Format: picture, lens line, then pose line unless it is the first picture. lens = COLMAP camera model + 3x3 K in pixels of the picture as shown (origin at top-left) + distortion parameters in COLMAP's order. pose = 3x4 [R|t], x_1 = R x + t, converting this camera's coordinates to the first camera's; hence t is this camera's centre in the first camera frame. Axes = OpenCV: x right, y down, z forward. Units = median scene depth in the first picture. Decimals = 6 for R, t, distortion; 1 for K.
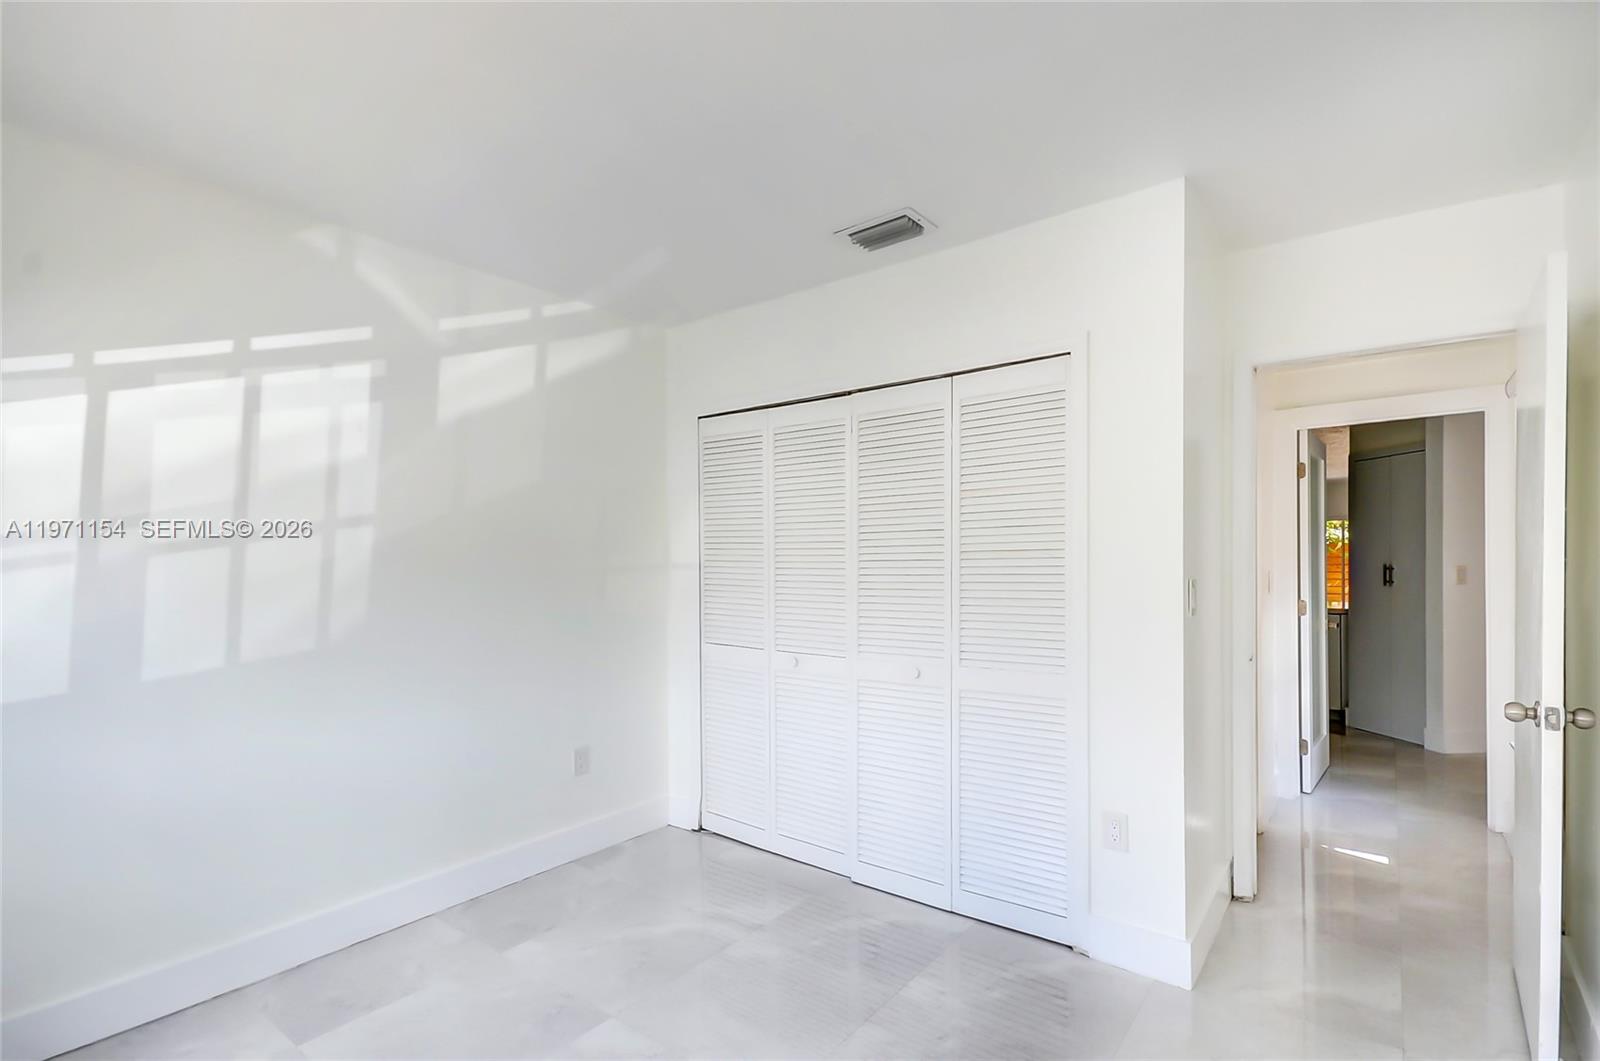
lens RADIAL K [[744.4, 0, 803.4], [0, 744.4, 566.2], [0, 0, 1]] dist [0.002292, 0.000488]
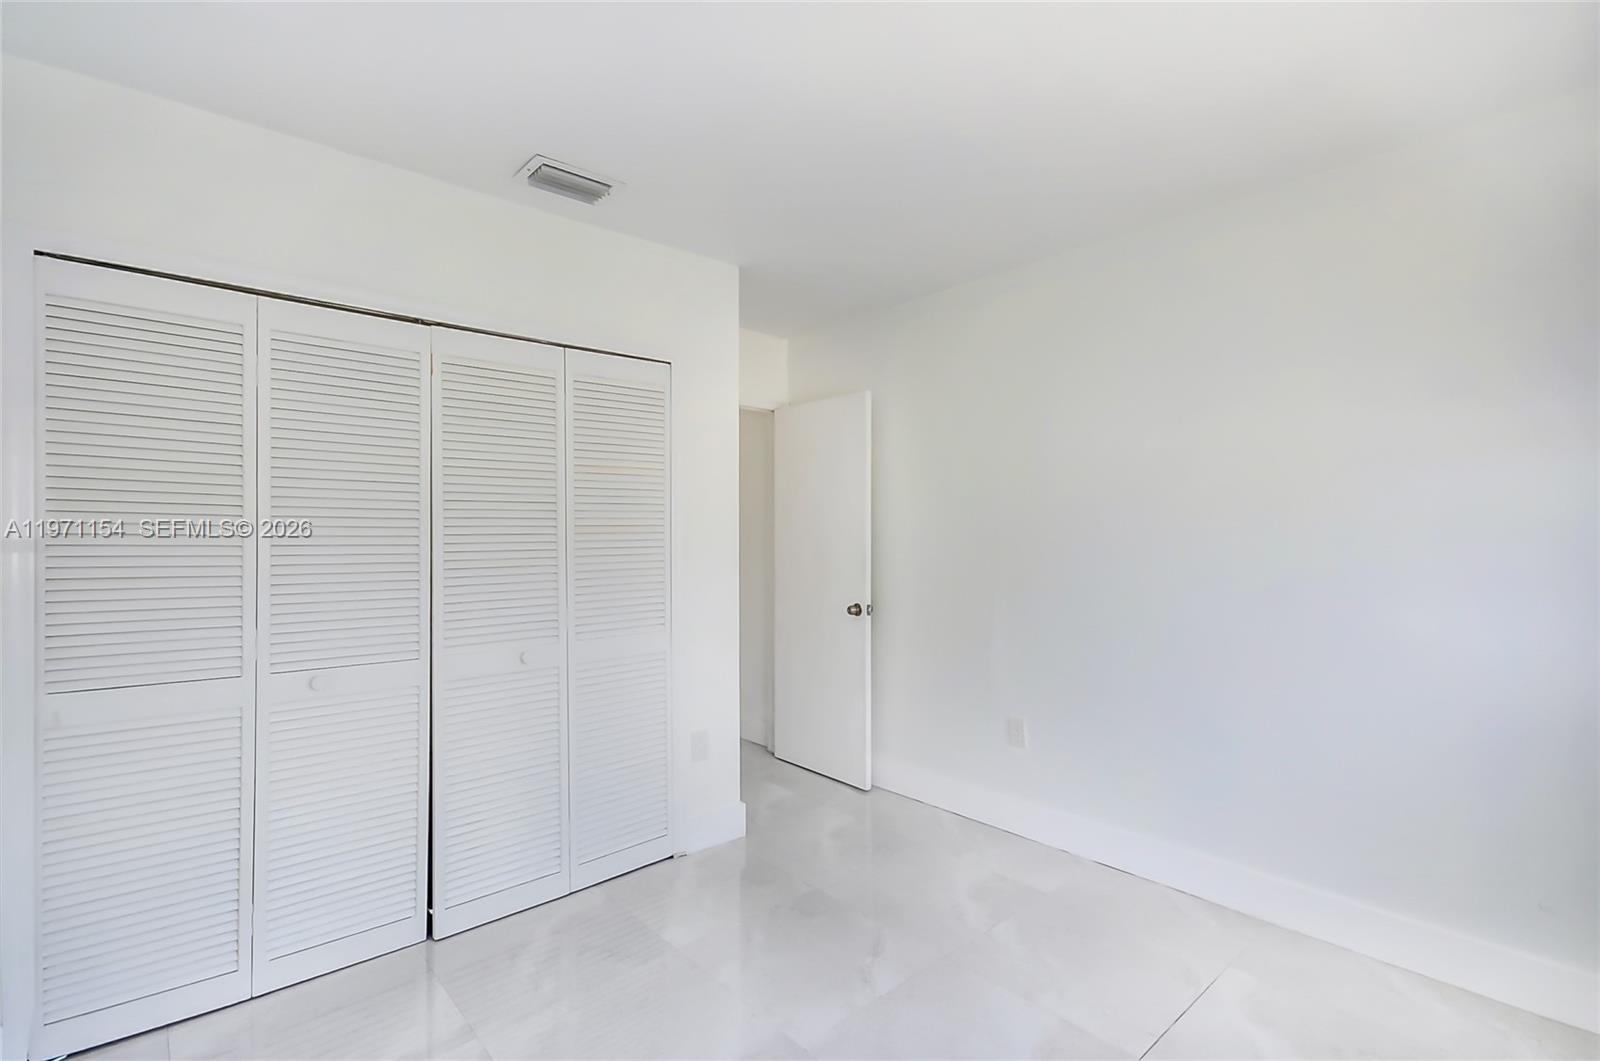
lens RADIAL K [[728.0, 0, 808.1], [0, 728.0, 535.9], [0, 0, 1]] dist [0.002329, 0.000146]
pose [[0.188282, 0.005409, 0.982100, -0.692914], [0.009789, 0.999925, -0.007383, 0.003578], [-0.982066, 0.011004, 0.188215, 0.513777]]
